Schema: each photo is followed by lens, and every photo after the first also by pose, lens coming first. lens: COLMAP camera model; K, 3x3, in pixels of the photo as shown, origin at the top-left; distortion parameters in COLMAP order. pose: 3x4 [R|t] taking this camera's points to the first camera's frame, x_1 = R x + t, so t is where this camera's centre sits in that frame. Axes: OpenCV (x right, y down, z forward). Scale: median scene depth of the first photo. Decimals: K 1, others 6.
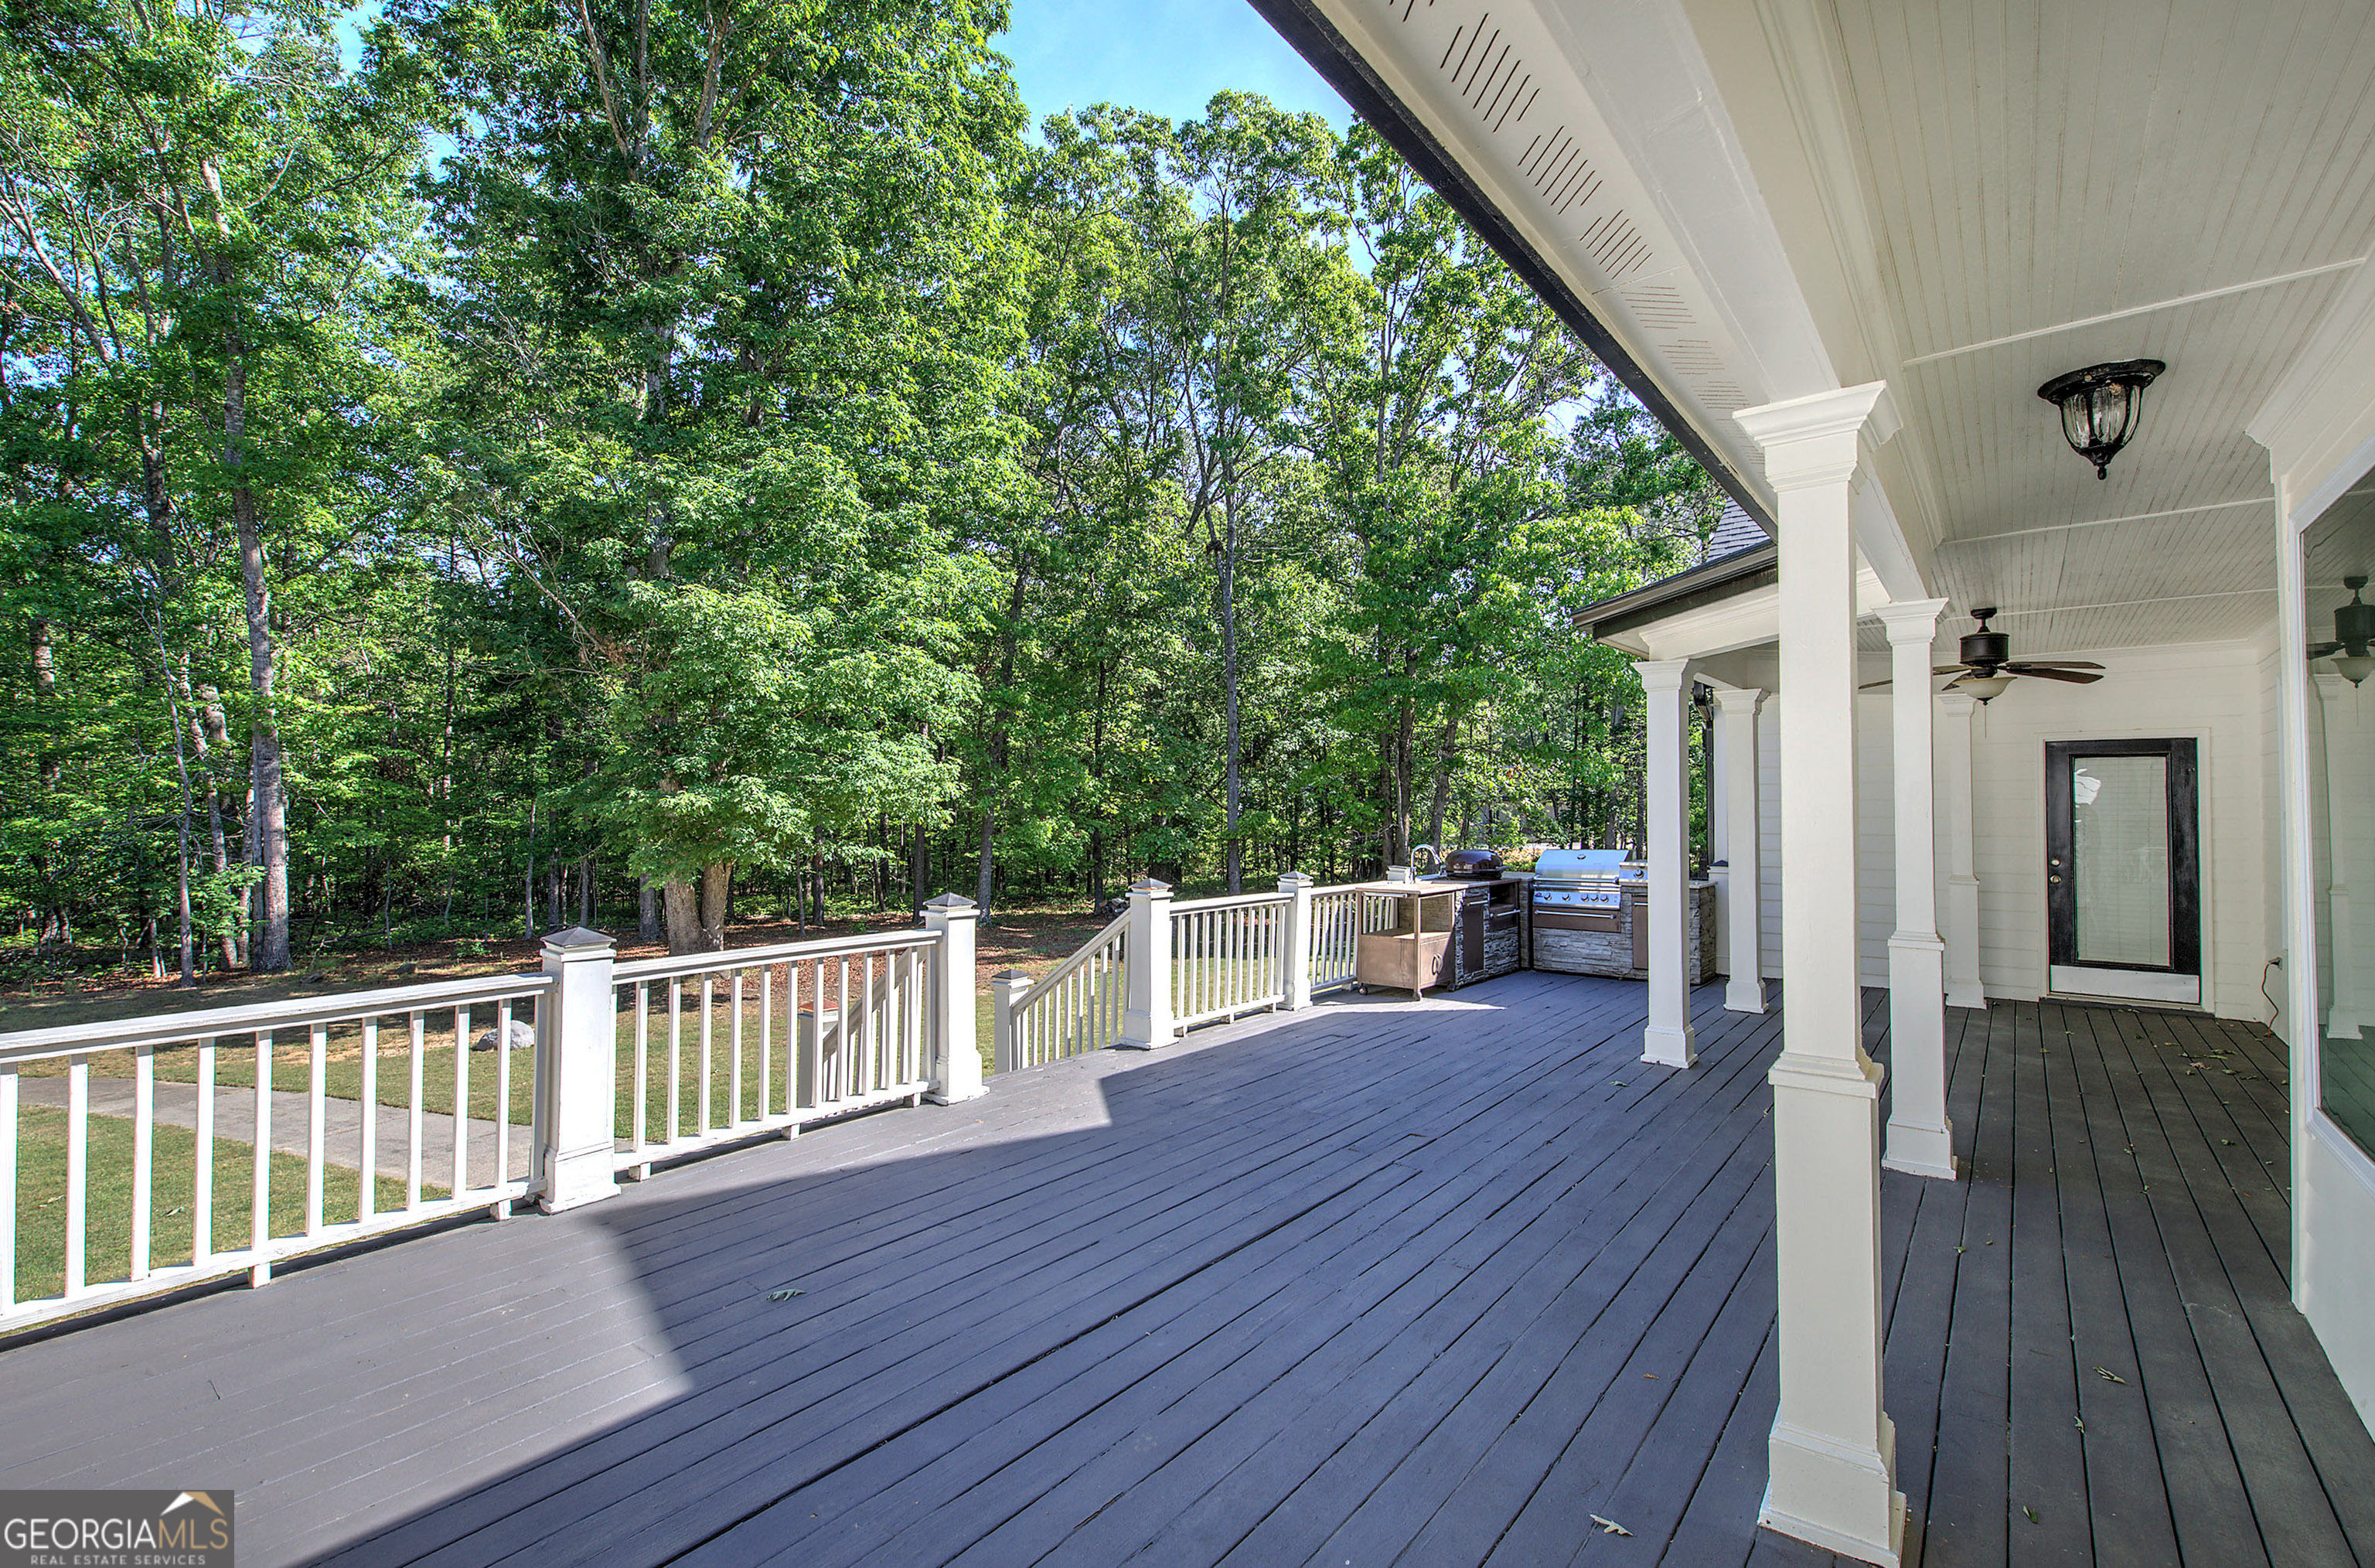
lens RADIAL K [[1034.0, 0, 1201.8], [0, 1034.0, 787.8], [0, 0, 1]] dist [-0.000470, 0.000475]
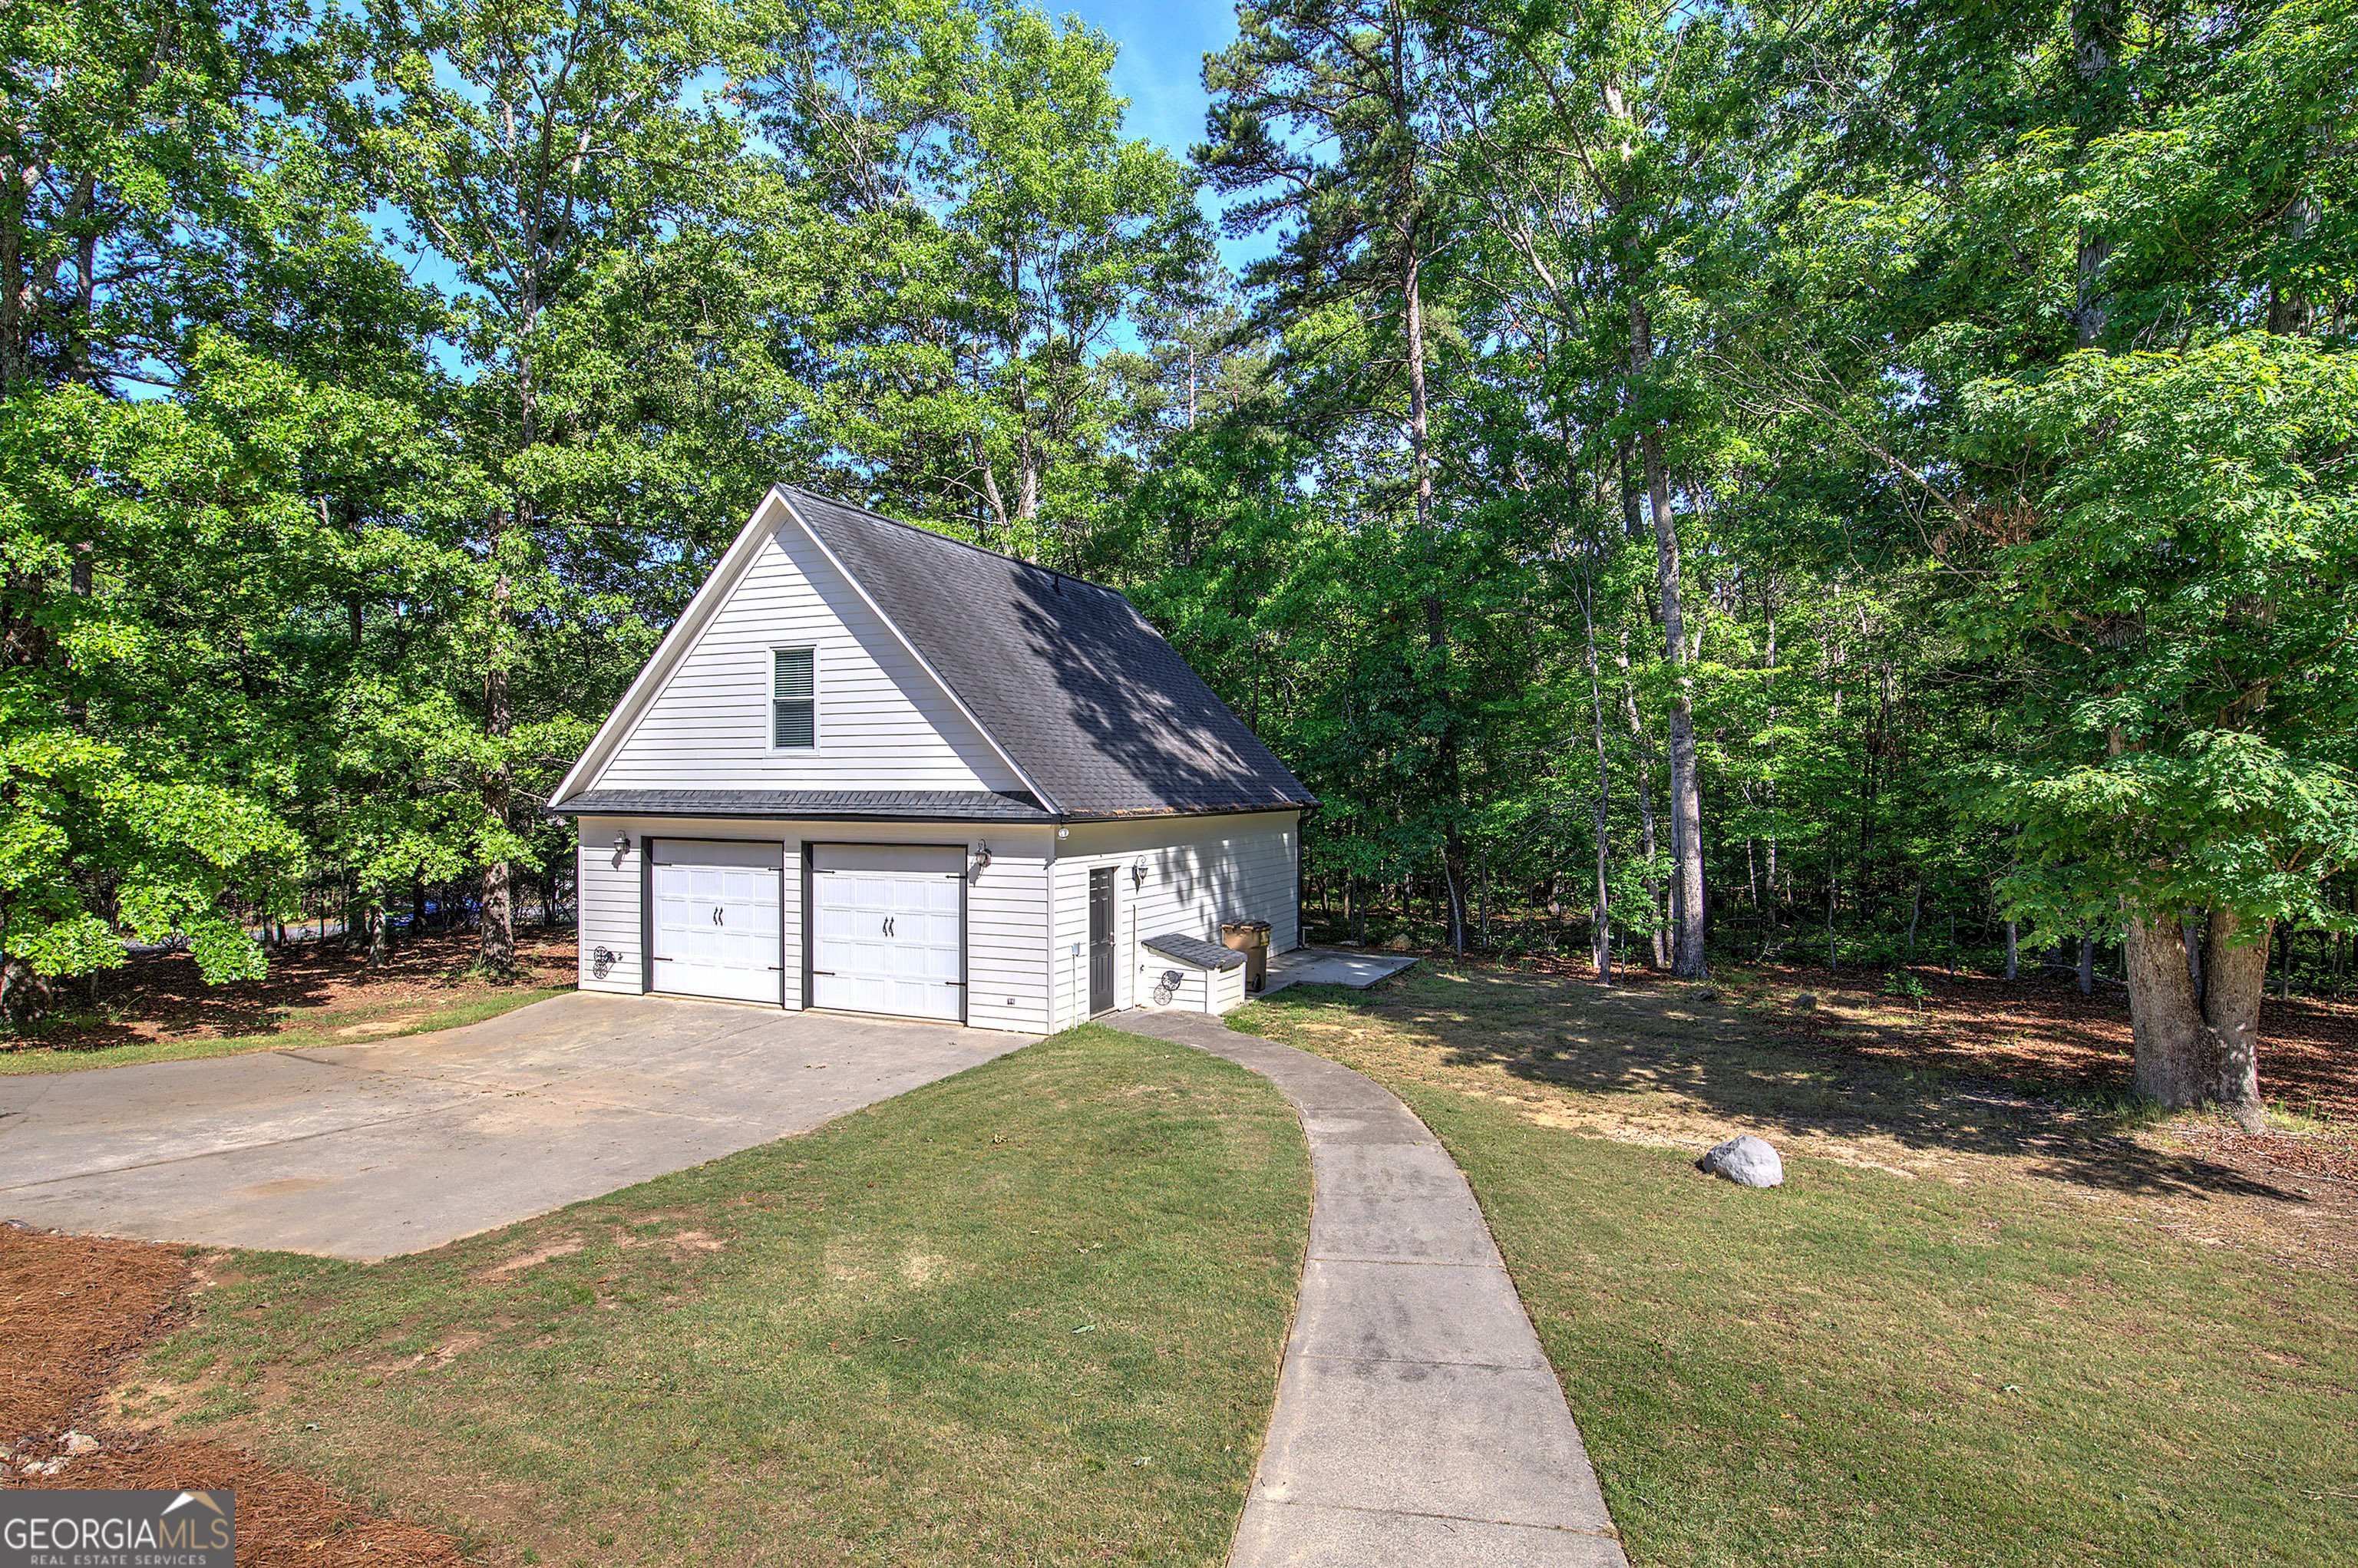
lens RADIAL K [[1220.9, 0, 1183.7], [0, 1220.9, 791.9], [0, 0, 1]] dist [0.013236, -0.000321]
pose [[0.310689, 0.004381, -0.950502, -0.111299], [0.014646, 0.999849, 0.009396, 0.007207], [0.950399, -0.016840, 0.310577, 0.733470]]
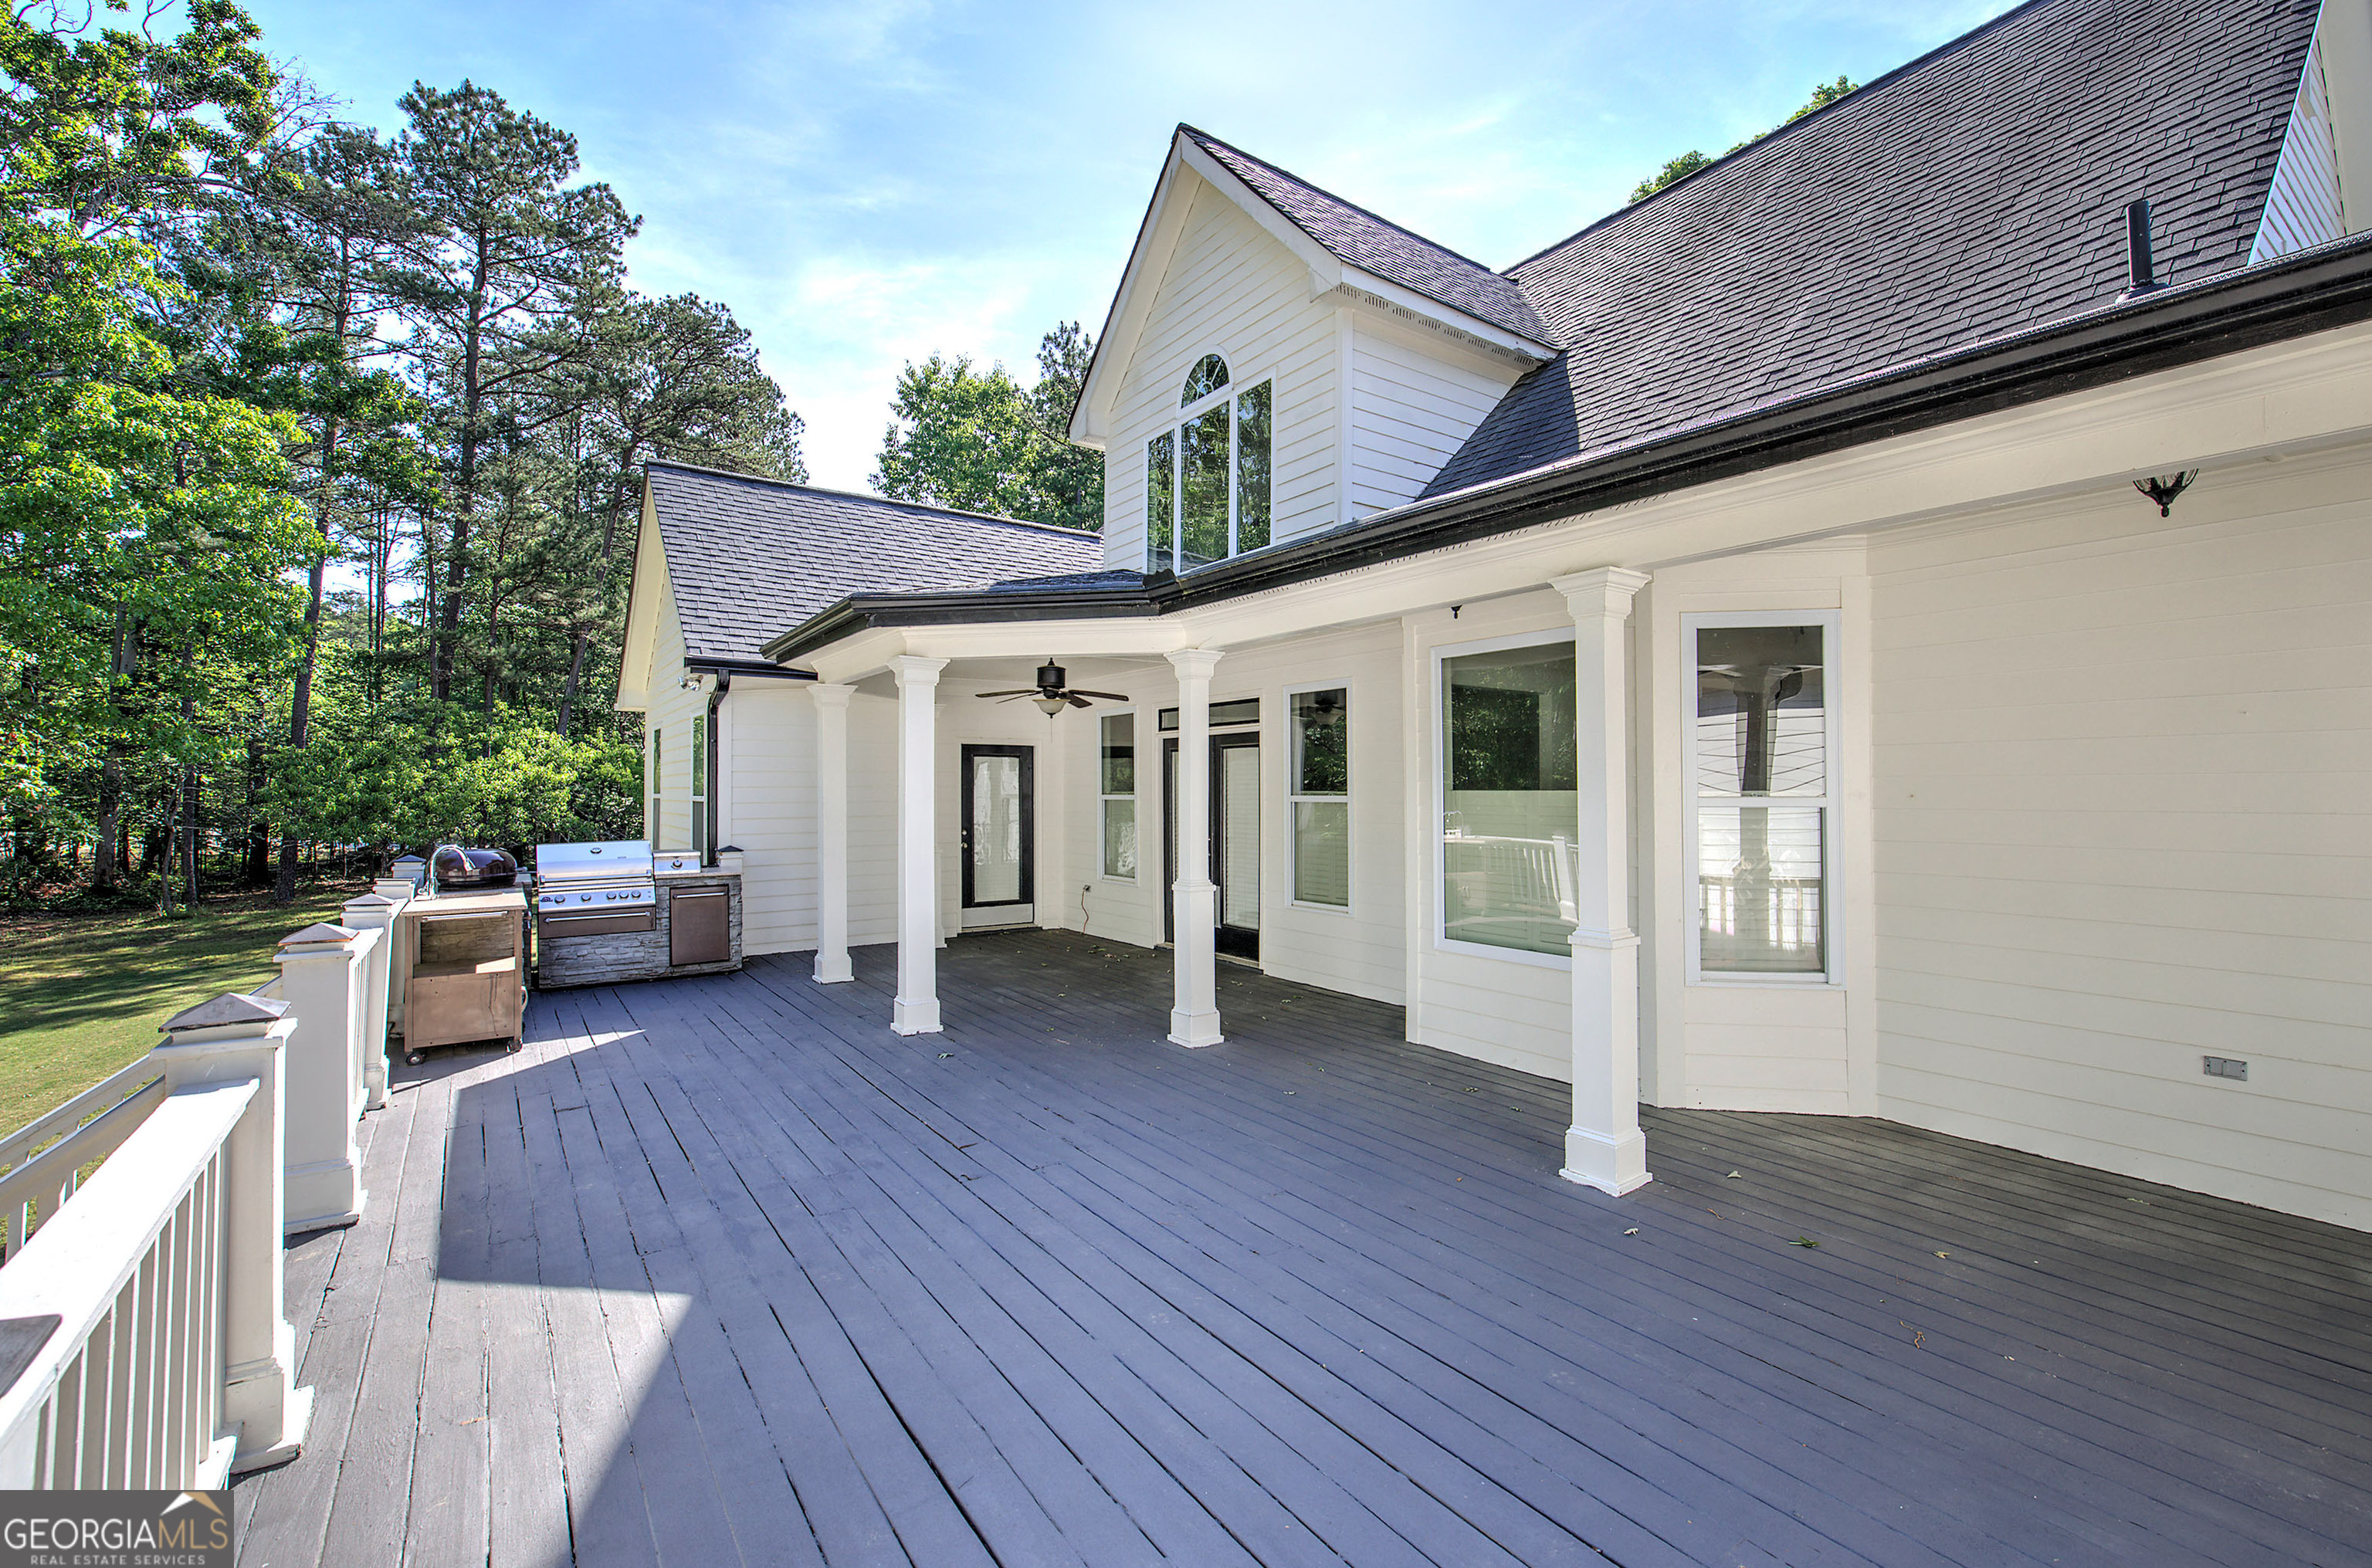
lens RADIAL K [[1011.7, 0, 1194.4], [0, 1011.7, 782.4], [0, 0, 1]] dist [-0.000202, 0.000532]
pose [[0.295599, 0.006916, 0.955287, -0.347597], [-0.016197, 0.999866, -0.002227, 0.003843], [-0.955175, -0.014814, 0.295671, 0.309650]]
